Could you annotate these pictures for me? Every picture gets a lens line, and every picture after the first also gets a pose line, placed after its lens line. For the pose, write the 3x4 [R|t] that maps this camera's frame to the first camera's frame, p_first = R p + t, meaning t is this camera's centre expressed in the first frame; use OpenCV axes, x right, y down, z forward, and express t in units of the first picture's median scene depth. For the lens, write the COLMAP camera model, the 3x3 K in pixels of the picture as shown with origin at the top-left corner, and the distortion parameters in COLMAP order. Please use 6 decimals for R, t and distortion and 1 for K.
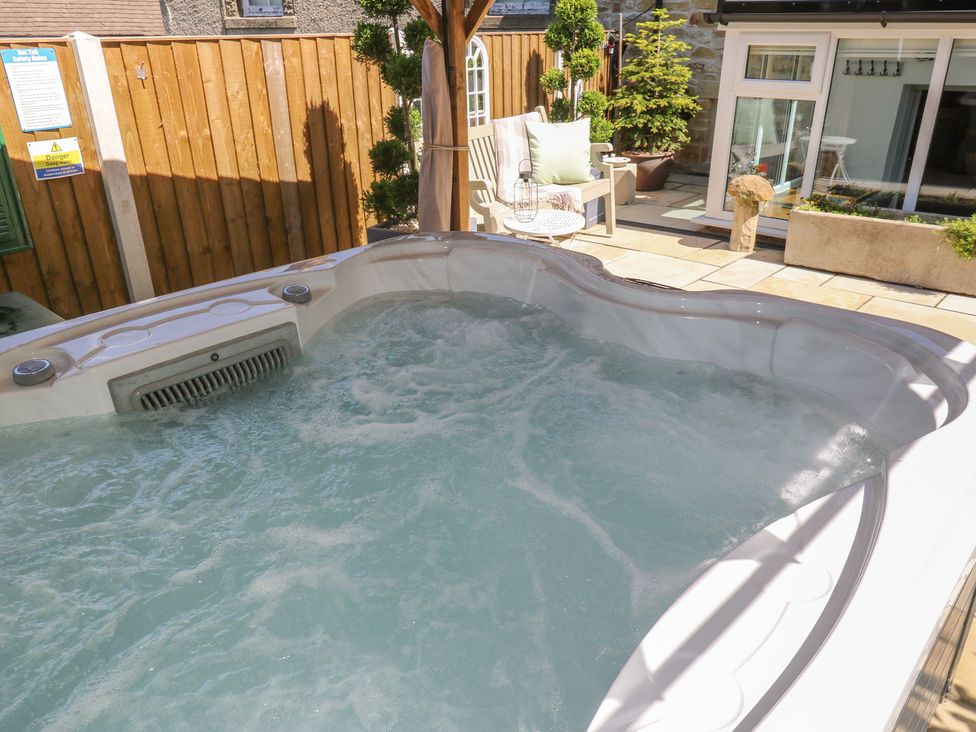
lens RADIAL K [[775.6, 0, 492.0], [0, 775.6, 355.4], [0, 0, 1]] dist [-0.001641, 0.013855]
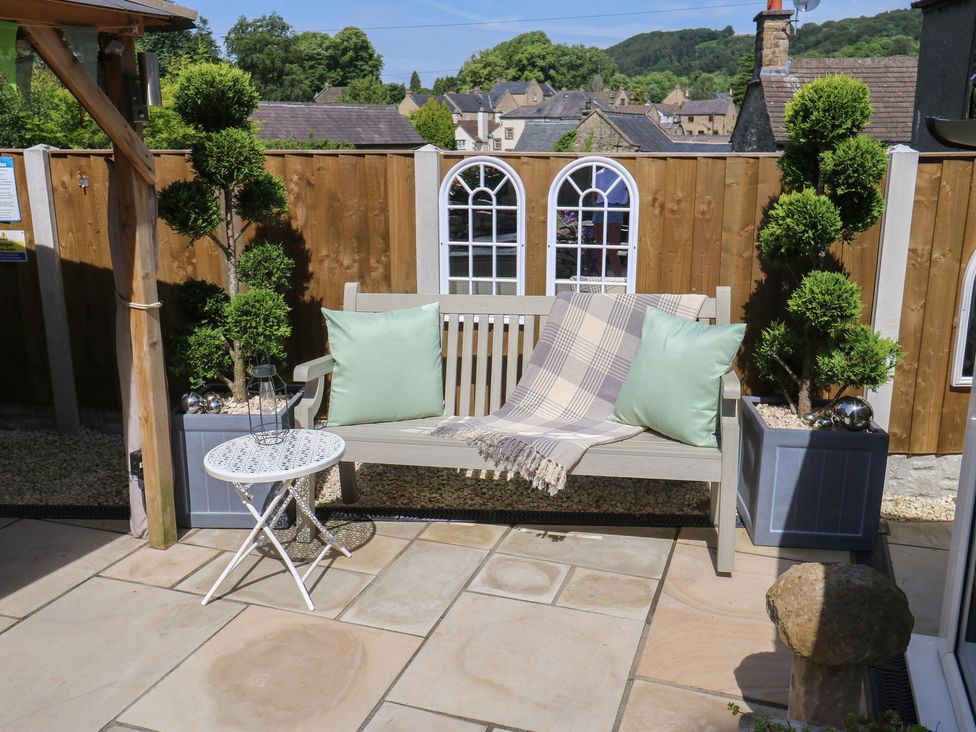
lens RADIAL K [[870.1, 0, 499.0], [0, 870.1, 345.7], [0, 0, 1]] dist [0.022252, -0.021606]
pose [[0.395369, 0.218427, -0.892173, 0.637153], [-0.363577, 0.929197, 0.066371, -0.316815], [0.843501, 0.298133, 0.446791, 0.727051]]
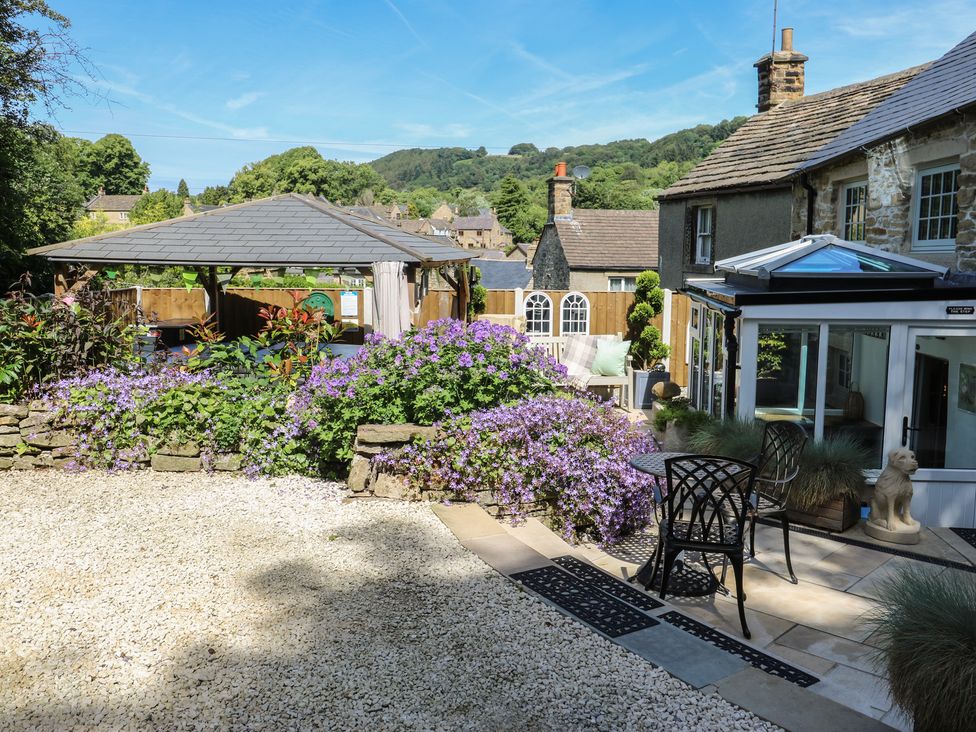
lens RADIAL K [[870.1, 0, 490.9], [0, 870.1, 372.7], [0, 0, 1]] dist [0.022252, -0.021606]
pose [[0.618092, 0.124594, -0.776169, 1.646332], [-0.322273, 0.940735, -0.105628, 0.069924], [0.717009, 0.315426, 0.621614, -0.447542]]
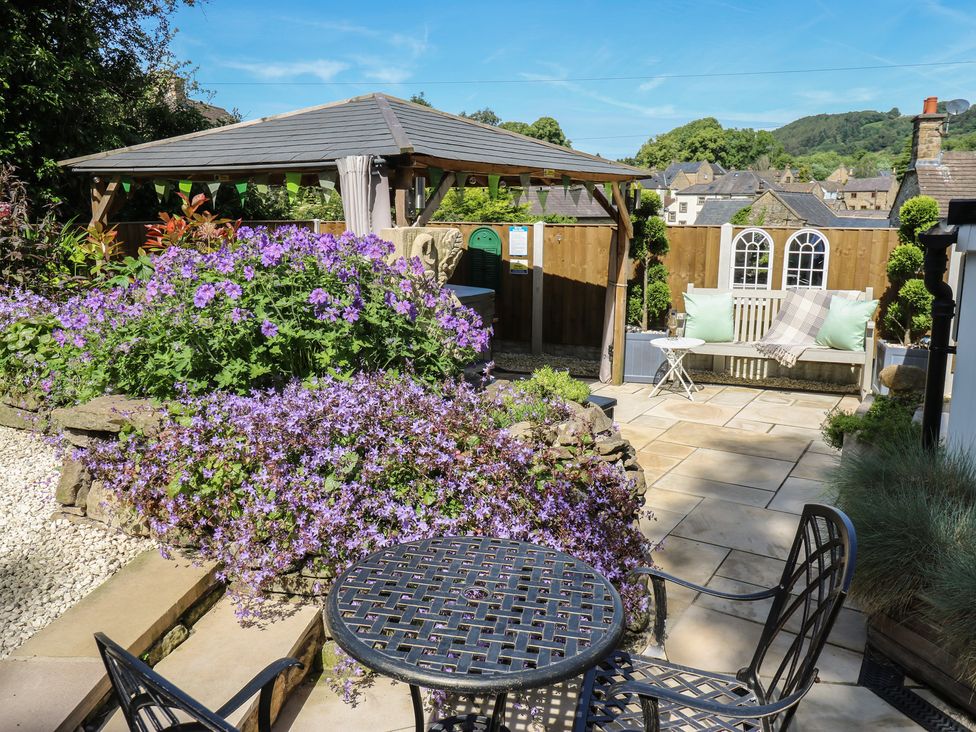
lens RADIAL K [[775.6, 0, 490.4], [0, 775.6, 351.7], [0, 0, 1]] dist [-0.001641, 0.013855]
pose [[0.185098, 0.183351, -0.965464, 1.321641], [-0.392134, 0.914618, 0.098515, -0.142227], [0.901094, 0.360356, 0.241192, 0.264855]]
